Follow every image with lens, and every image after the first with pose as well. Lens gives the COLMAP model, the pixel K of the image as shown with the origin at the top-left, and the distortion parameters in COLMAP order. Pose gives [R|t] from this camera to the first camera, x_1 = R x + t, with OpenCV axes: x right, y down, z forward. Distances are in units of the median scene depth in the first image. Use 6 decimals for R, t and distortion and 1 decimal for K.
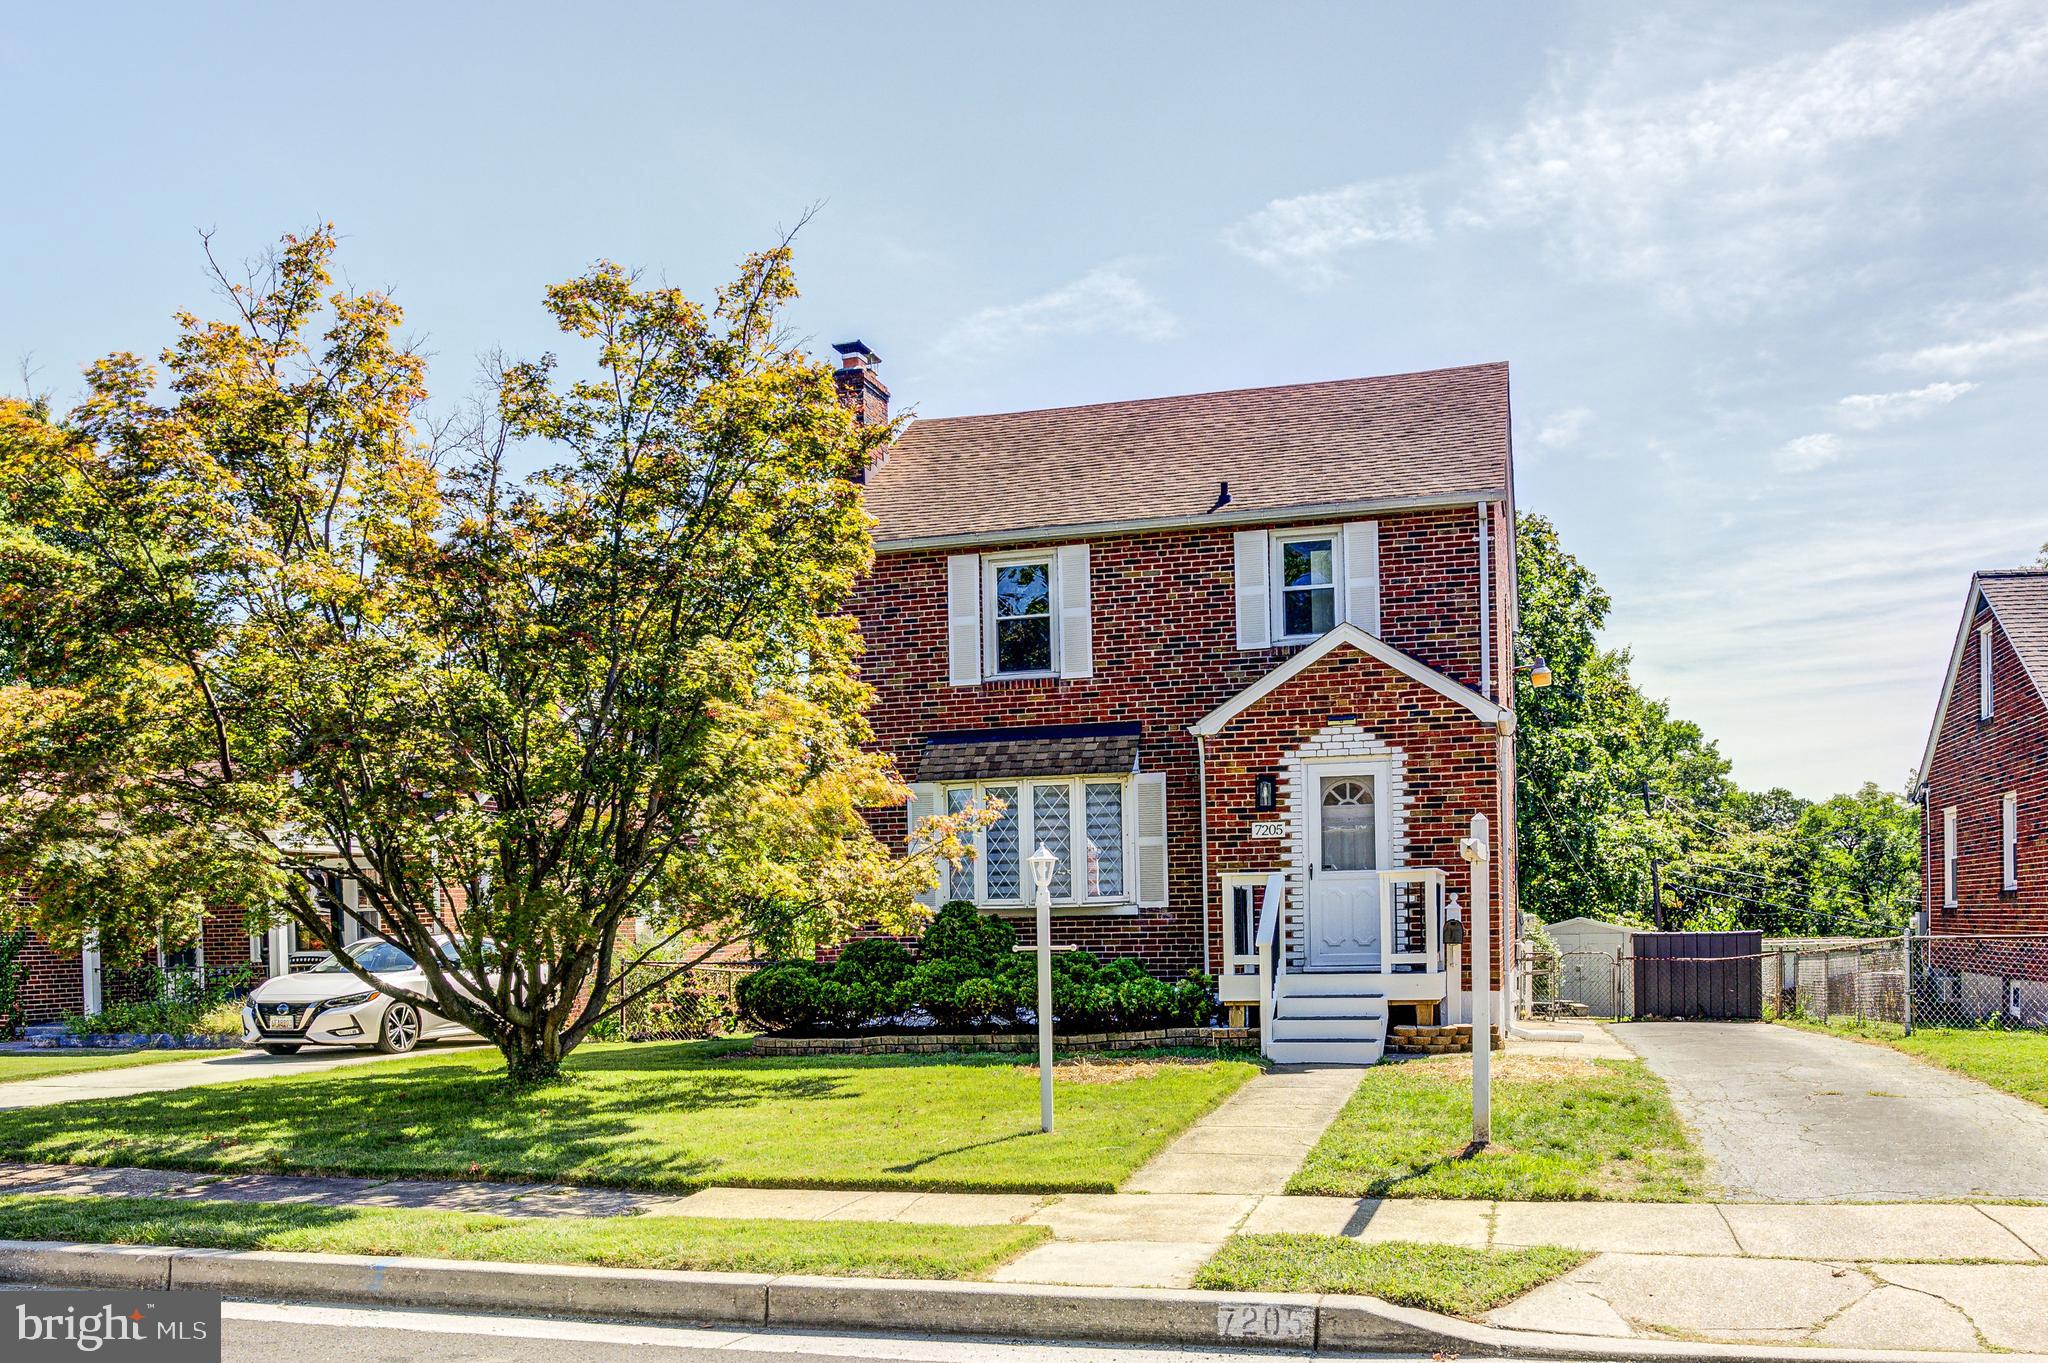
lens RADIAL K [[922.0, 0, 1023.1], [0, 922.0, 707.5], [0, 0, 1]] dist [-0.015913, 0.000196]
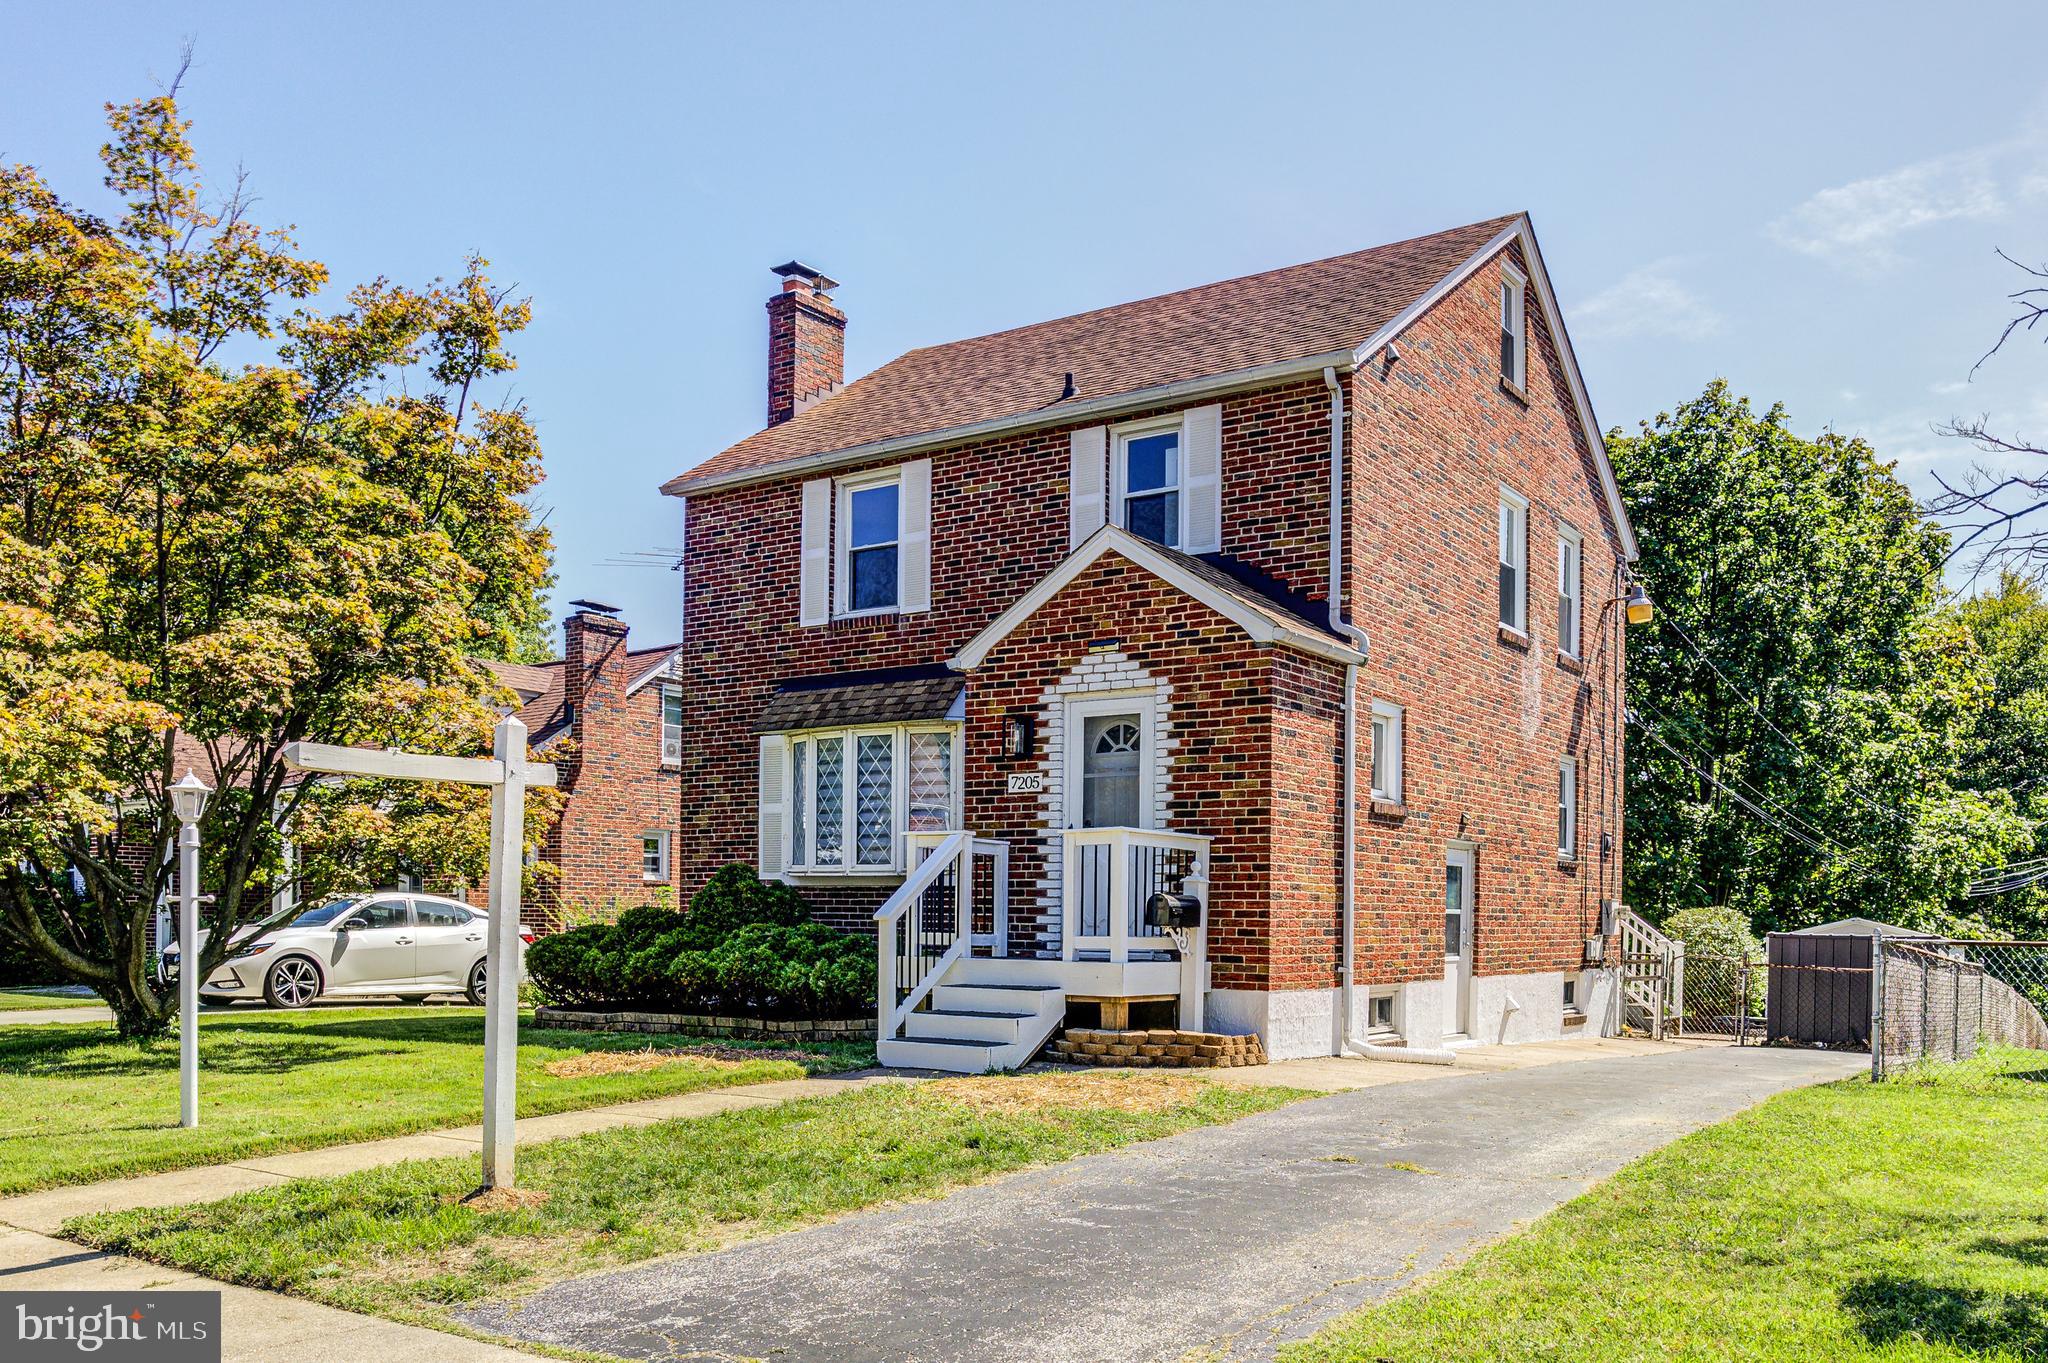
lens RADIAL K [[988.8, 0, 1024.2], [0, 988.8, 672.8], [0, 0, 1]] dist [-0.022808, 0.000277]
pose [[0.983553, -0.015102, -0.179988, 0.424120], [0.014567, 0.999885, -0.004296, 0.039208], [0.180032, 0.001604, 0.983659, 0.137067]]
